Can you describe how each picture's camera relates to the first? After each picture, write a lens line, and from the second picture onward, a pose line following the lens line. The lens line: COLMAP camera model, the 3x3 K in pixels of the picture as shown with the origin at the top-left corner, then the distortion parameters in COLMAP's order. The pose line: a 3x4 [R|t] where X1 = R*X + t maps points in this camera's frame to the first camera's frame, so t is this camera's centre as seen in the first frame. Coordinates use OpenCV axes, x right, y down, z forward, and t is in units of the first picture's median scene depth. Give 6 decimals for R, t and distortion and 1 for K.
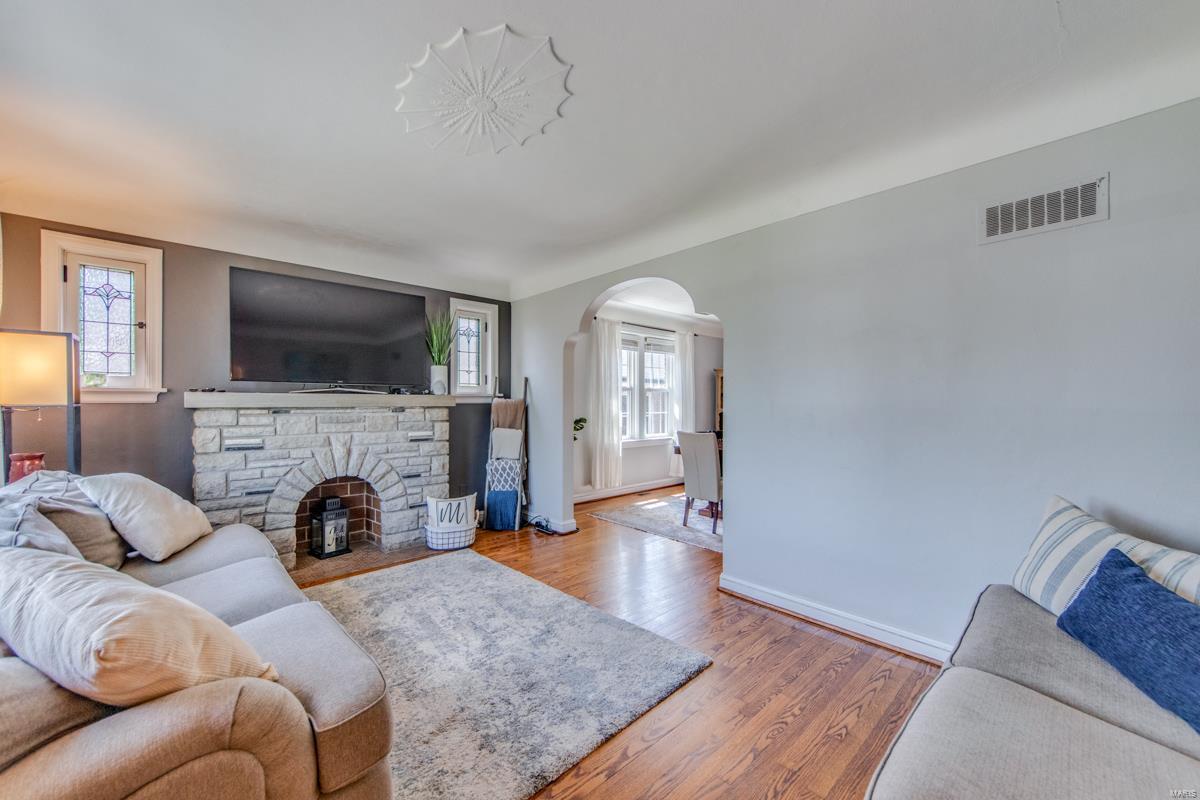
lens RADIAL K [[465.9, 0, 593.5], [0, 465.9, 402.5], [0, 0, 1]] dist [0.001707, -0.000186]
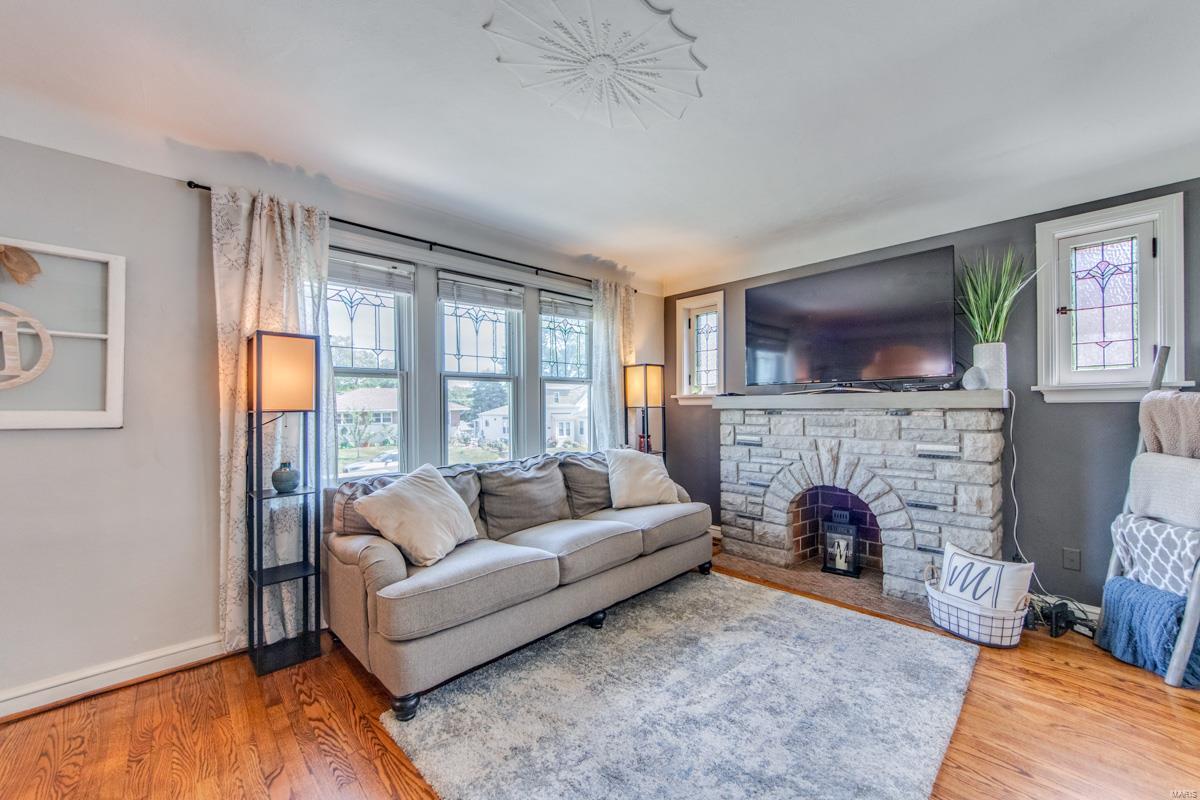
lens RADIAL K [[465.9, 0, 593.5], [0, 465.9, 402.5], [0, 0, 1]] dist [0.001707, -0.000186]
pose [[-0.005828, -0.005812, -0.999966, 0.378346], [0.011231, 0.999920, -0.005877, -0.001992], [0.999920, -0.011265, -0.005762, 0.580085]]
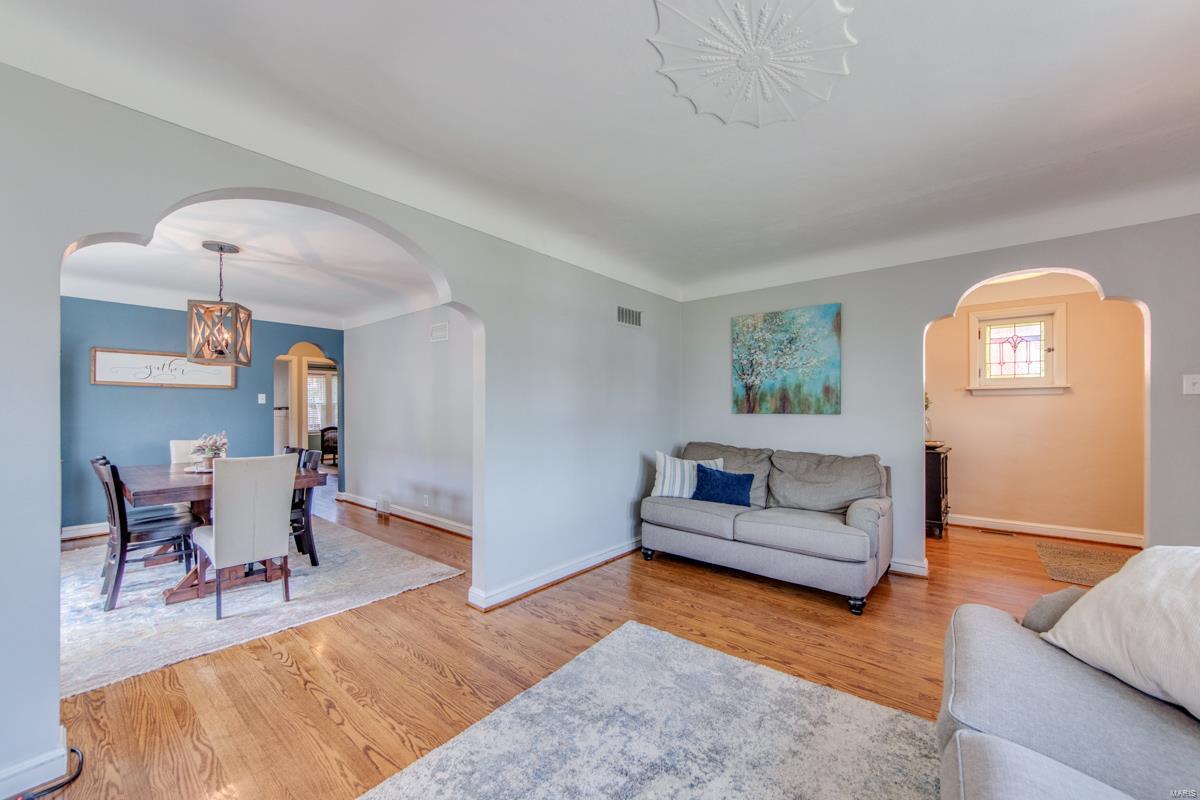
lens RADIAL K [[465.9, 0, 593.5], [0, 465.9, 402.5], [0, 0, 1]] dist [0.001707, -0.000186]
pose [[-0.135322, 0.008028, 0.990769, -0.617143], [0.001293, 0.999968, -0.007926, -0.006777], [-0.990801, 0.000209, -0.135328, 0.825943]]
